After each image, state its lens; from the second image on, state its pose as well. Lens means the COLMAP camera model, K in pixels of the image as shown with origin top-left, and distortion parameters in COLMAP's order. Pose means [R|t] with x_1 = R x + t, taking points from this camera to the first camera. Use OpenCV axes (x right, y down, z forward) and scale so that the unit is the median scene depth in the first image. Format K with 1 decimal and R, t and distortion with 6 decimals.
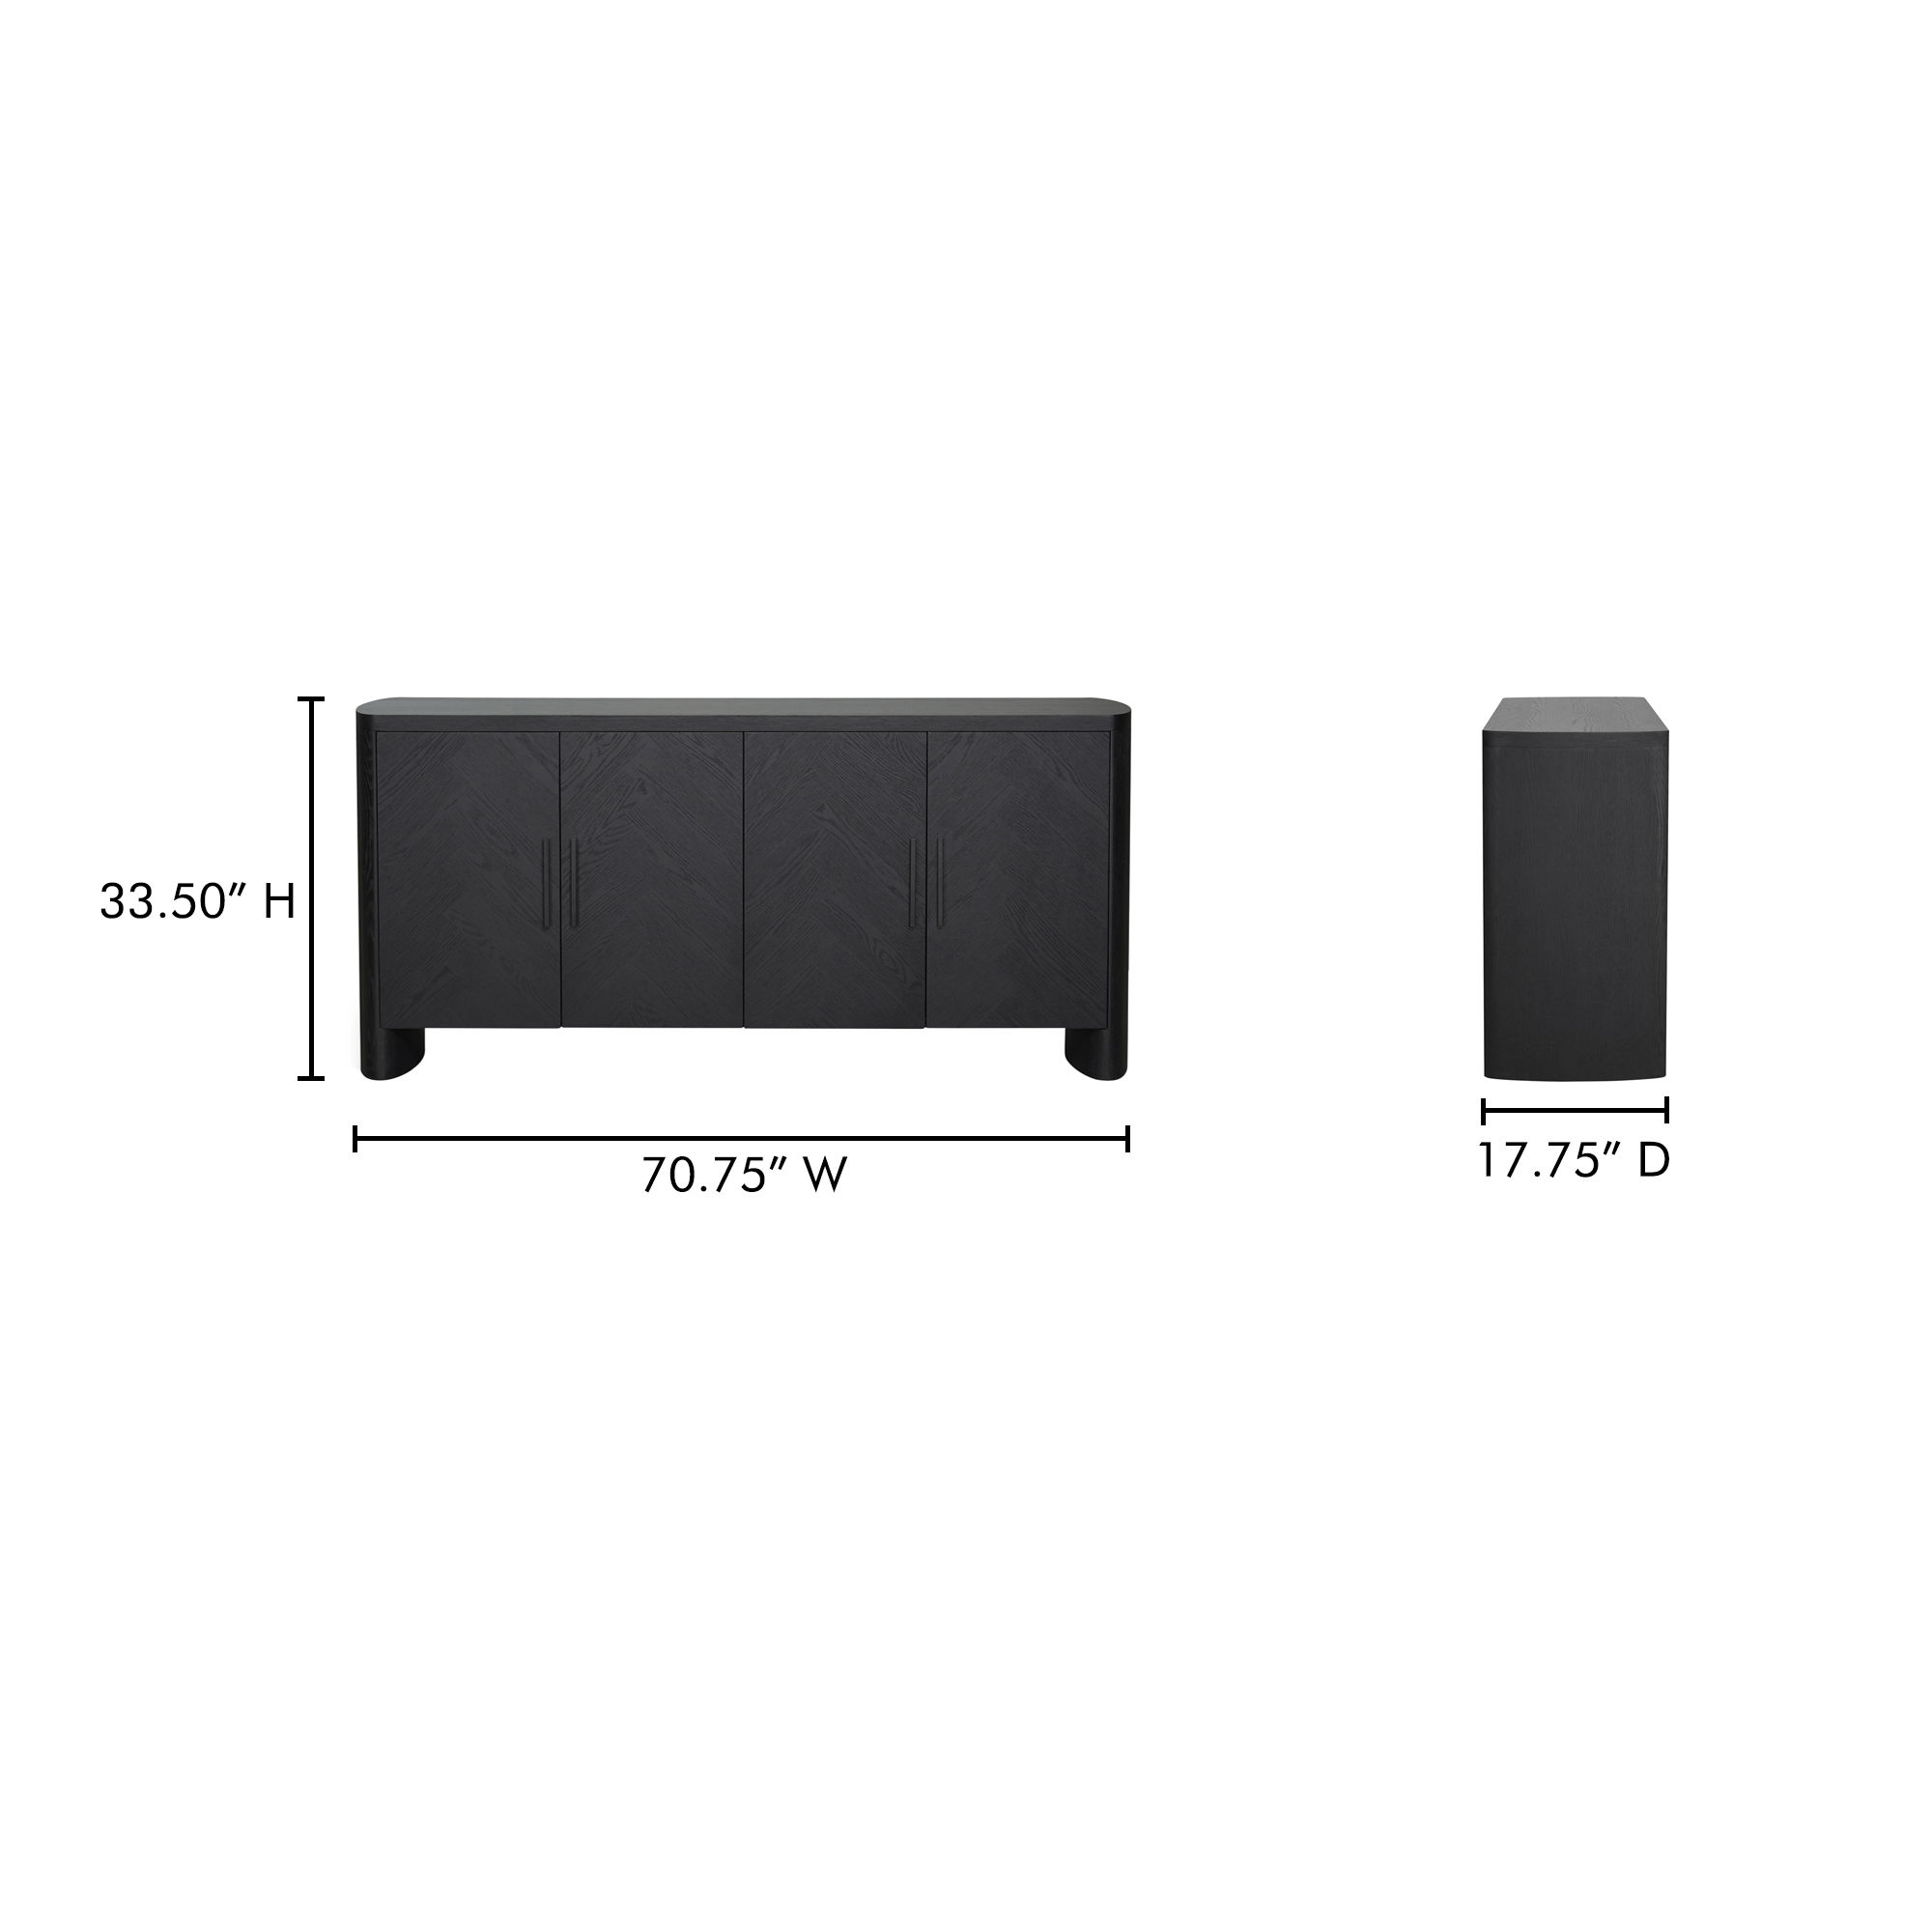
lens RADIAL K [[8480.5, 0, 965.6], [0, 8480.5, 965.5], [0, 0, 1]] dist [-0.277538, 0.000000]
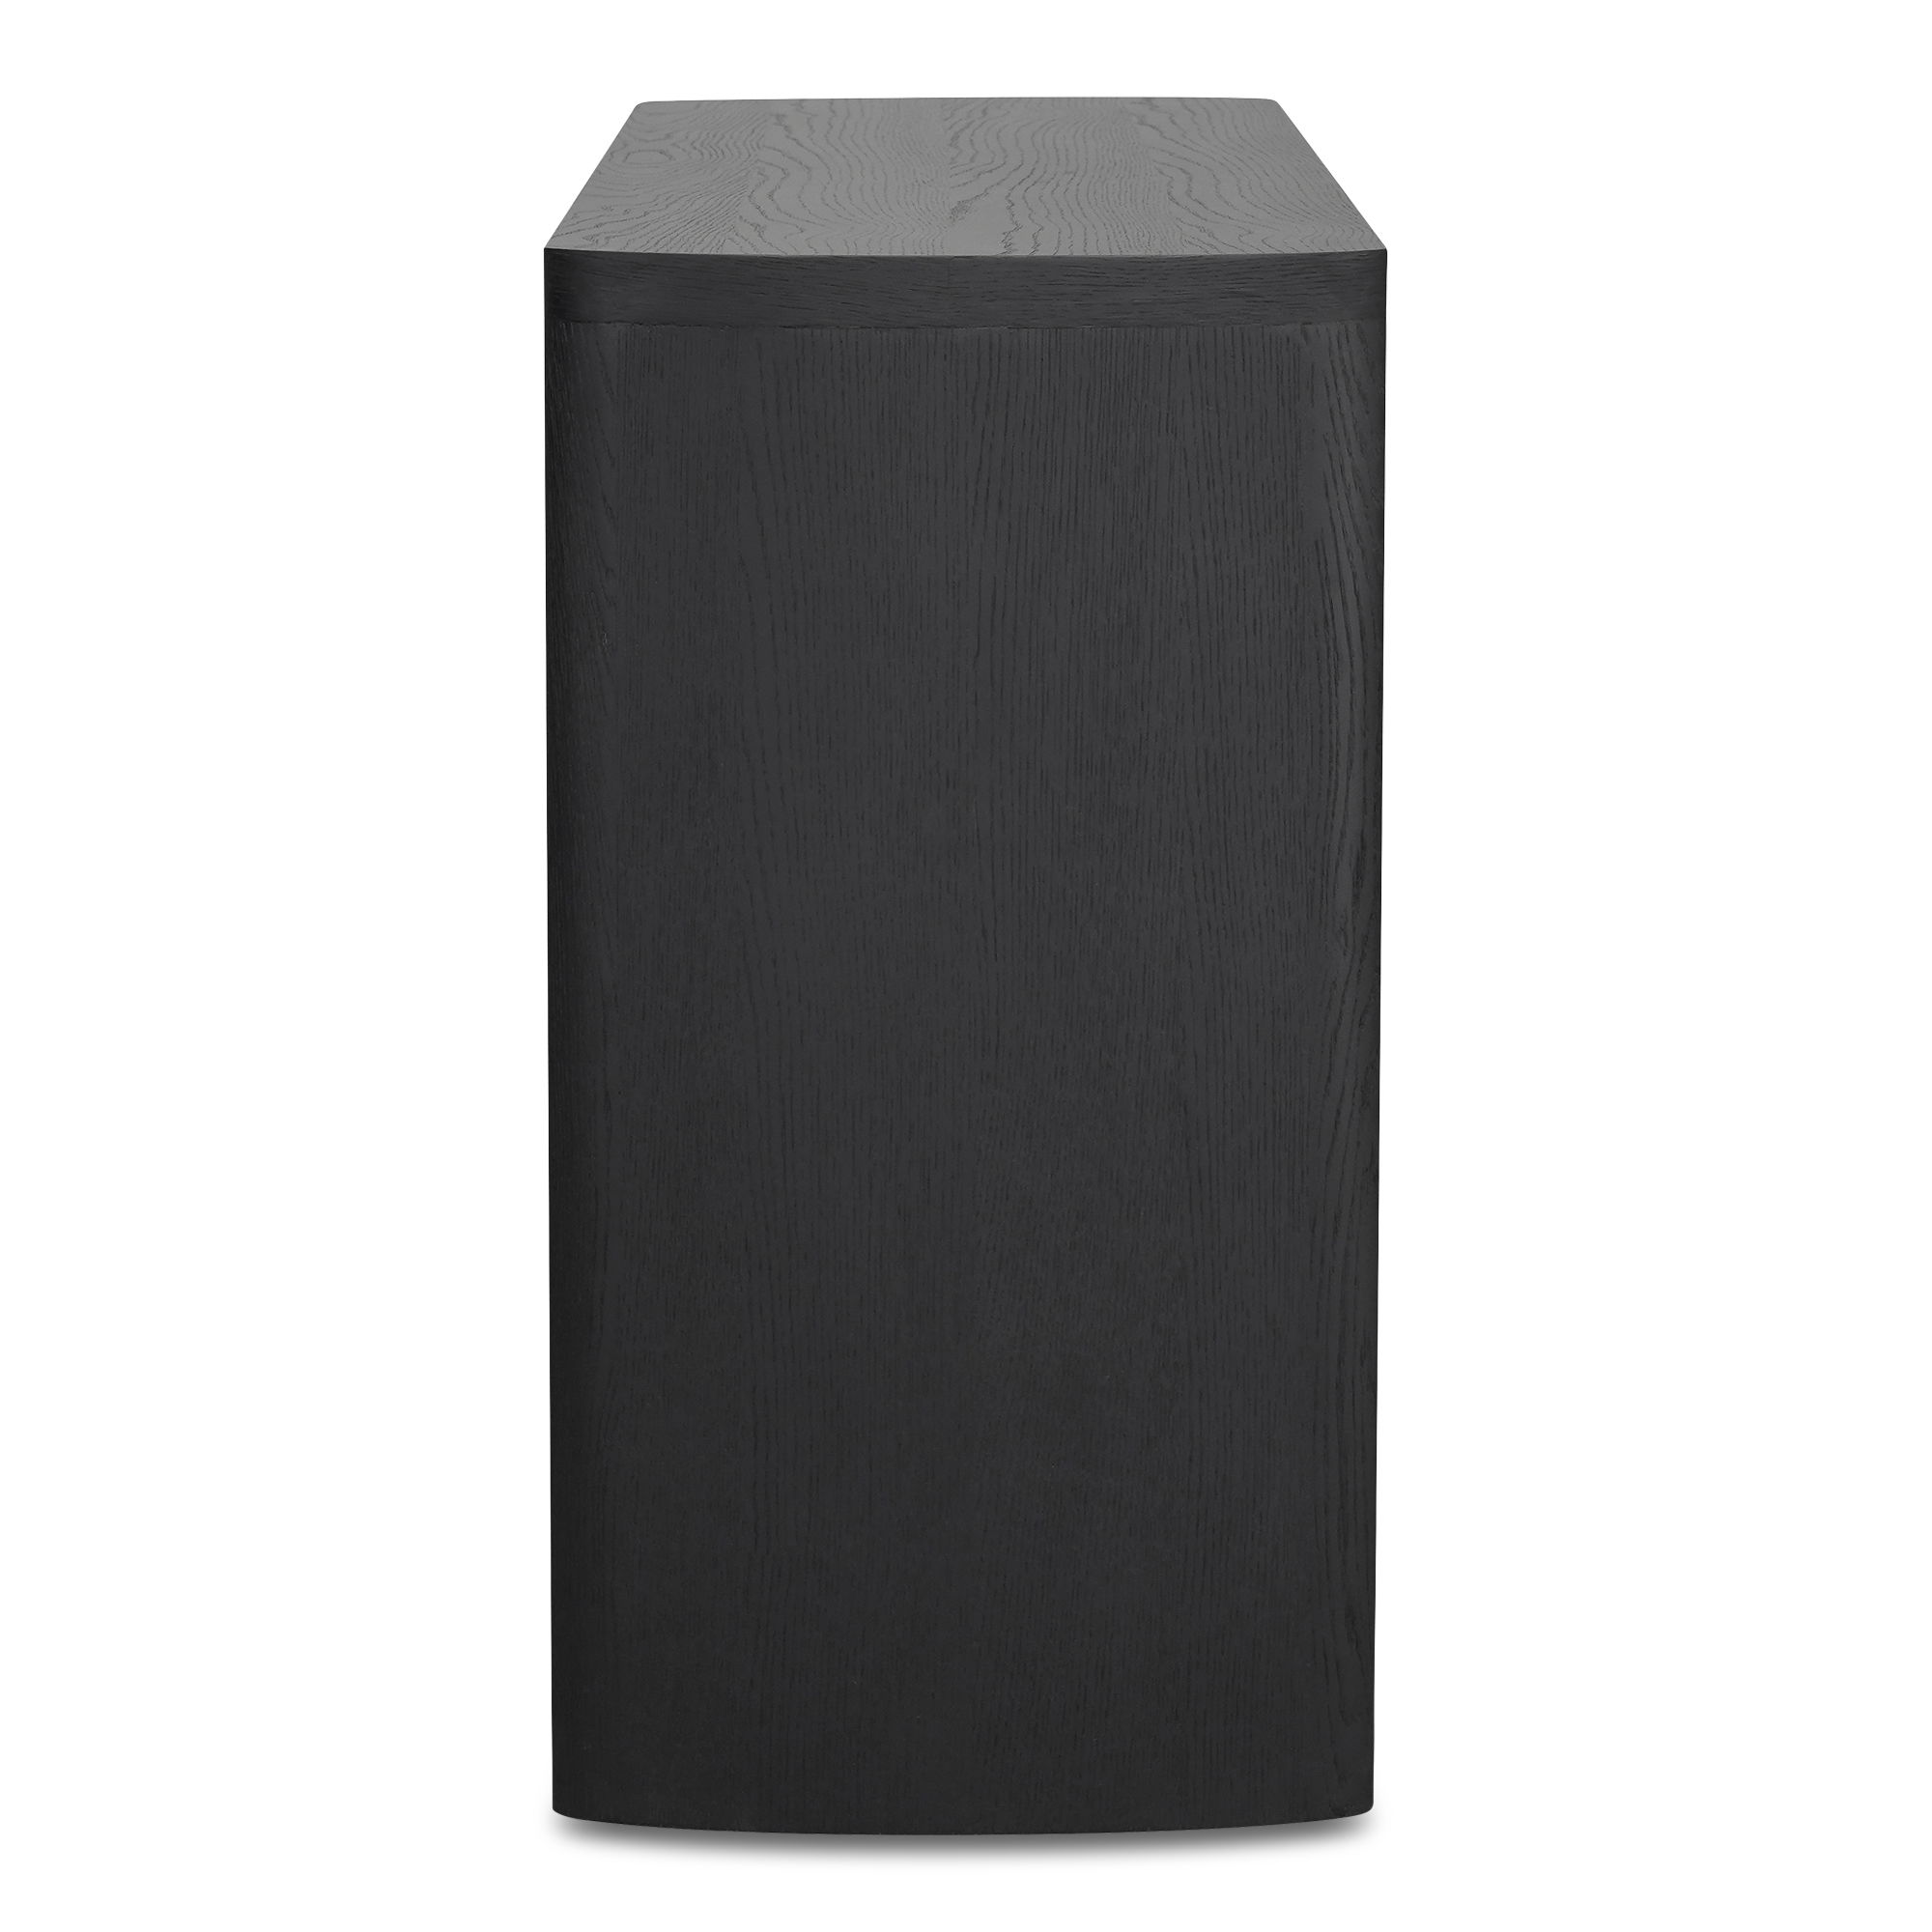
lens RADIAL K [[8840.7, 0, 965.9], [0, 8840.7, 965.8], [0, 0, 1]] dist [-0.166957, 0.000000]
pose [[0.994978, -0.006766, 0.099863, 0.048876], [0.000158, 0.997817, 0.066033, -0.024290], [-0.100092, -0.065686, 0.992808, 0.769524]]
